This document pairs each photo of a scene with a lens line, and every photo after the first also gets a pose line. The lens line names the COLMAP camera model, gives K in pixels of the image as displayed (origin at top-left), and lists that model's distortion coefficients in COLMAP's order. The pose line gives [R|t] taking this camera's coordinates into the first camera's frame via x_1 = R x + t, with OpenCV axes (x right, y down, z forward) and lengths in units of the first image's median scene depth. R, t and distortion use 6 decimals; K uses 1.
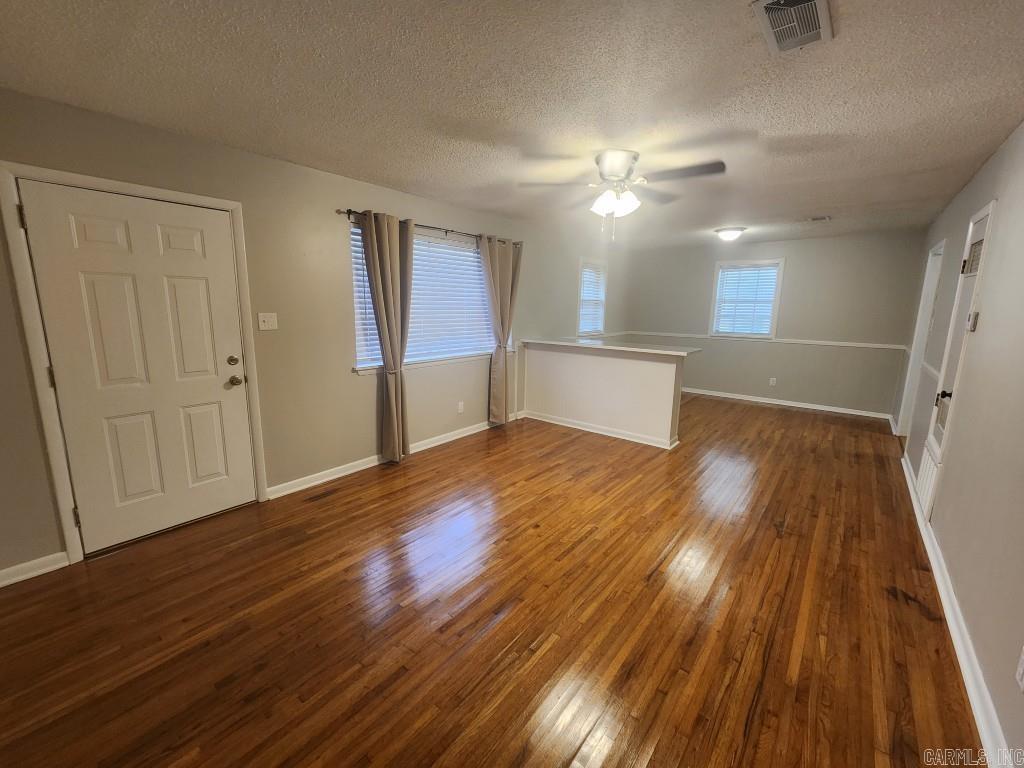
lens RADIAL K [[419.5, 0, 508.4], [0, 419.5, 377.6], [0, 0, 1]] dist [0.003619, -0.002496]
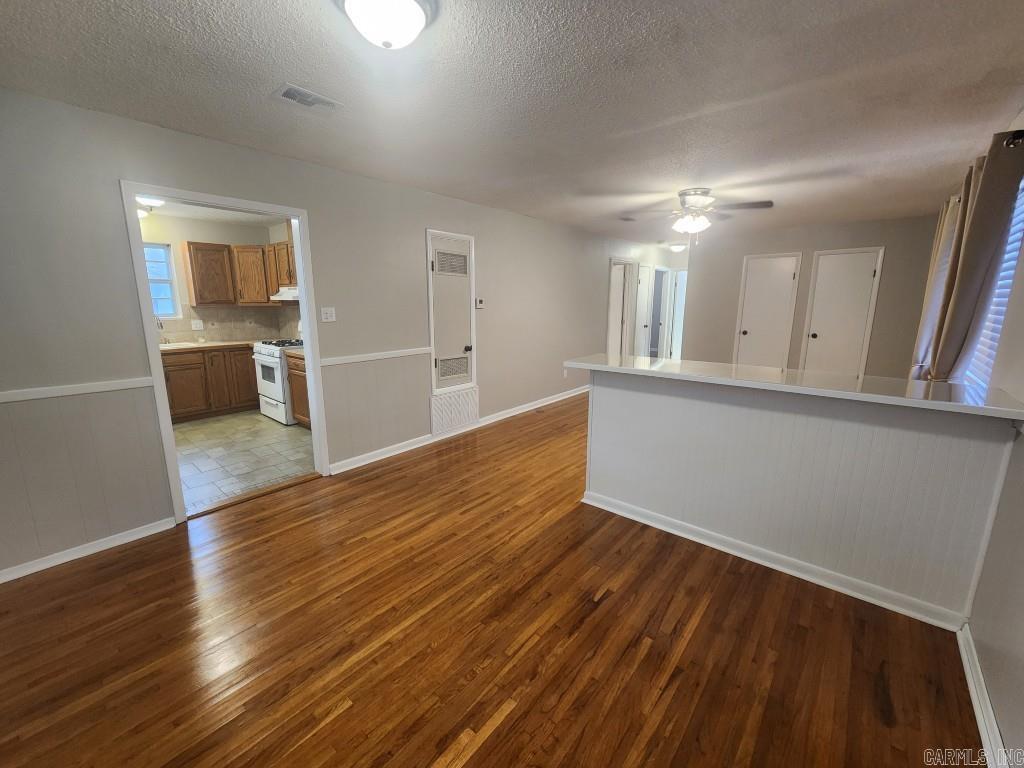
lens RADIAL K [[419.5, 0, 505.8], [0, 419.5, 380.6], [0, 0, 1]] dist [0.003619, -0.002496]
pose [[-0.999627, -0.019325, 0.019321, 0.753743], [-0.011029, 0.932188, 0.361807, -0.386567], [-0.025003, 0.361458, -0.932053, 2.266760]]
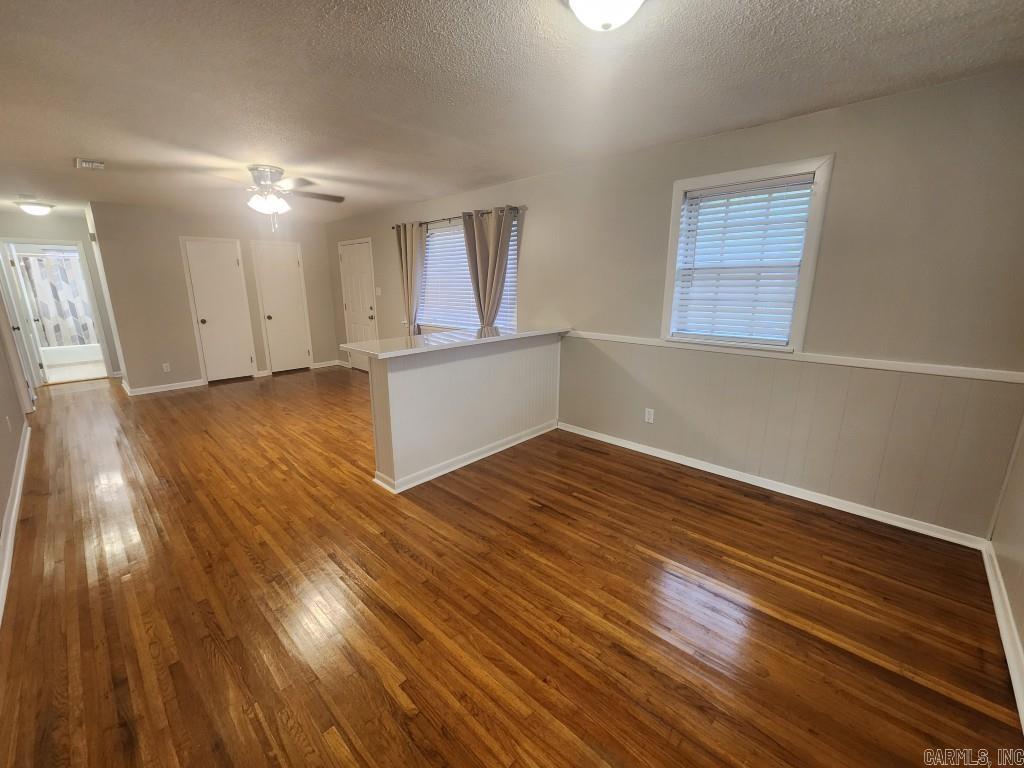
lens RADIAL K [[419.5, 0, 511.1], [0, 419.5, 384.4], [0, 0, 1]] dist [0.003619, -0.002496]
pose [[-0.072592, 0.221521, -0.972450, 1.429990], [-0.170325, 0.957946, 0.230931, -0.268879], [0.982710, 0.182396, -0.031808, 1.694299]]
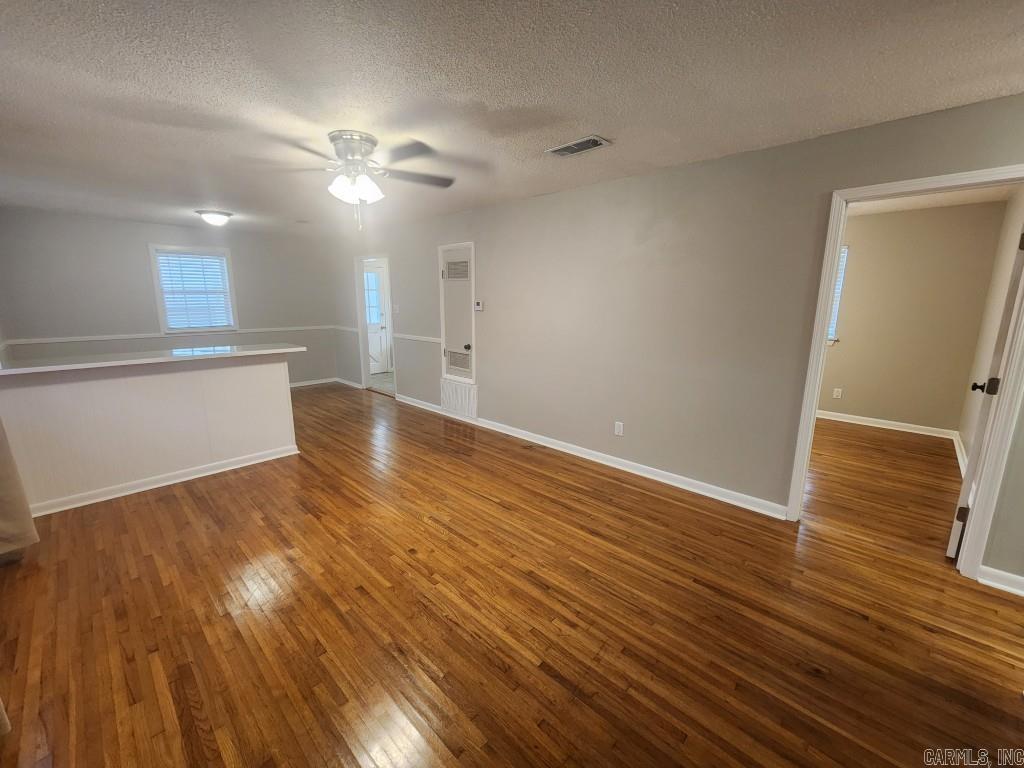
lens RADIAL K [[419.5, 0, 504.2], [0, 419.5, 380.0], [0, 0, 1]] dist [0.003619, -0.002496]
pose [[0.087542, -0.202635, 0.975334, -0.627456], [0.171105, 0.967600, 0.185670, -0.111965], [-0.981356, 0.150631, 0.119378, 0.576888]]
